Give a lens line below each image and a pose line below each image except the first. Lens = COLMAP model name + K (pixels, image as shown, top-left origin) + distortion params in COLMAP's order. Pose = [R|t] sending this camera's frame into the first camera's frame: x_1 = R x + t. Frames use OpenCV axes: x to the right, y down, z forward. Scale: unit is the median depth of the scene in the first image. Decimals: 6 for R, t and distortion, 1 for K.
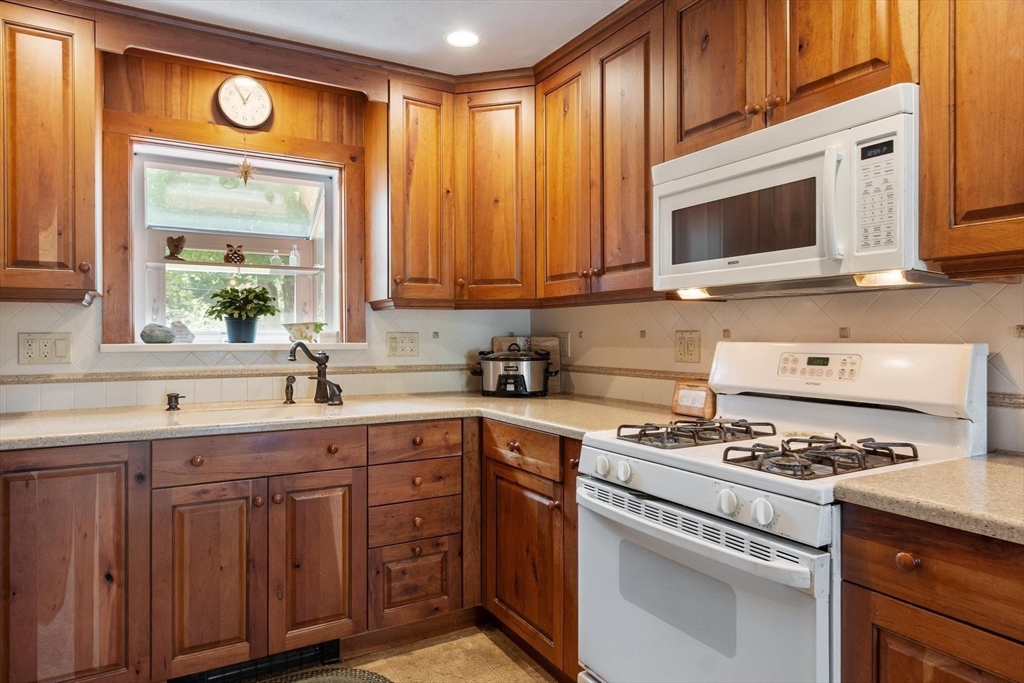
lens RADIAL K [[616.6, 0, 507.9], [0, 616.6, 337.9], [0, 0, 1]] dist [0.005517, 0.003032]
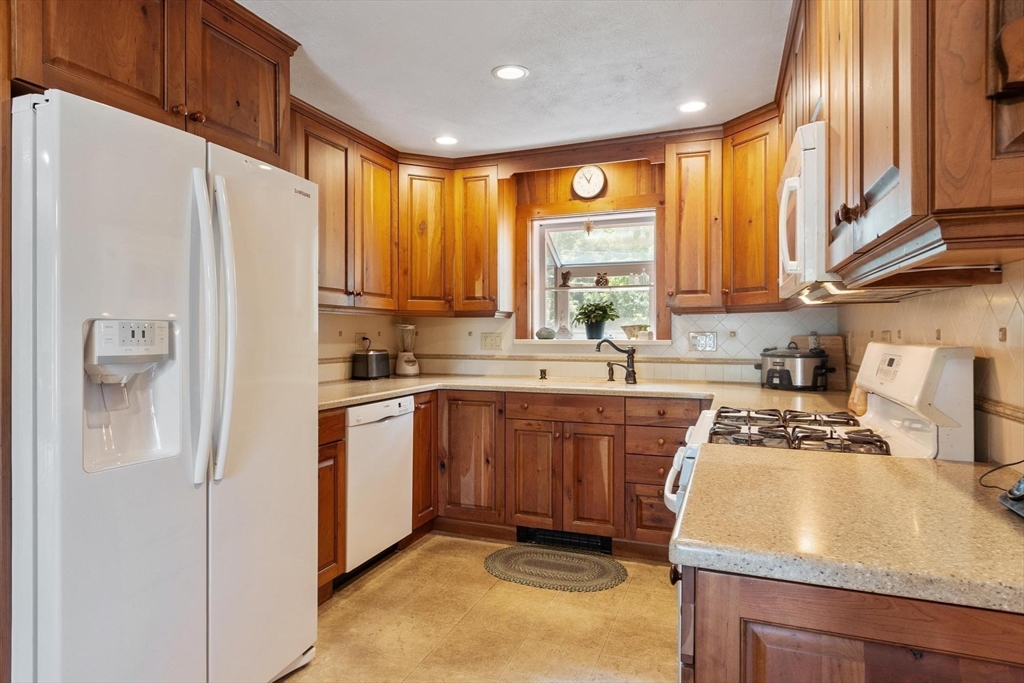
lens RADIAL K [[599.5, 0, 510.6], [0, 599.5, 335.9], [0, 0, 1]] dist [-0.001293, -0.001149]
pose [[0.632406, 0.004522, -0.774624, 0.627294], [-0.002244, 0.999989, 0.004006, -0.006376], [0.774634, -0.000795, 0.632409, -0.089067]]
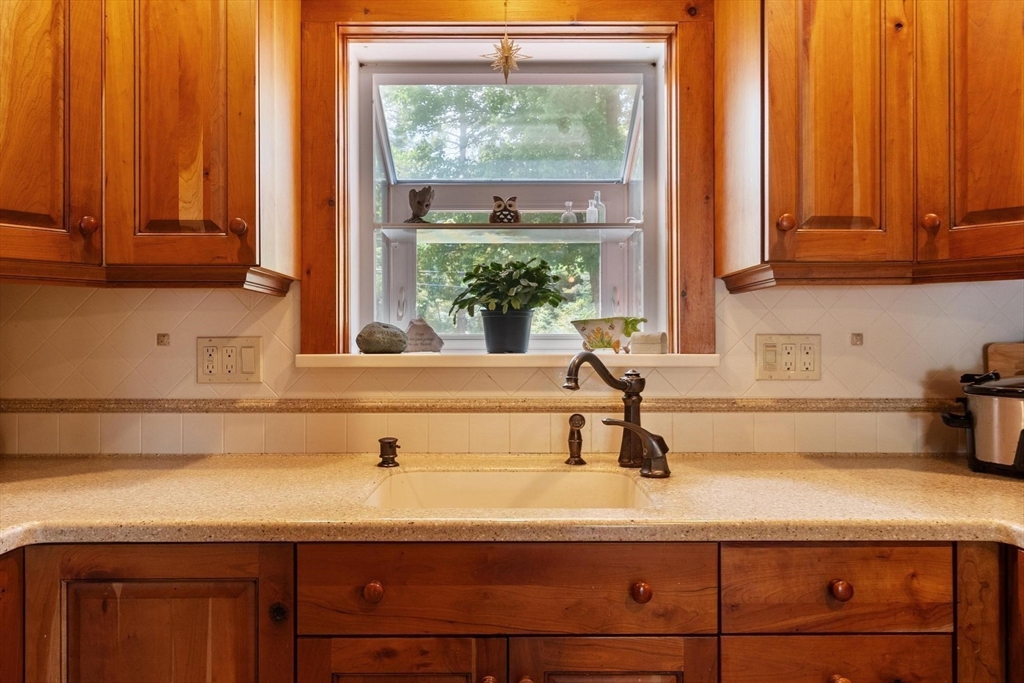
lens RADIAL K [[712.9, 0, 510.7], [0, 712.9, 341.5], [0, 0, 1]] dist [0.001148, -0.000862]
pose [[0.873642, -0.000857, -0.486568, -0.098960], [-0.000844, 0.999994, -0.003276, -0.001020], [0.486568, 0.003273, 0.873637, 0.434834]]
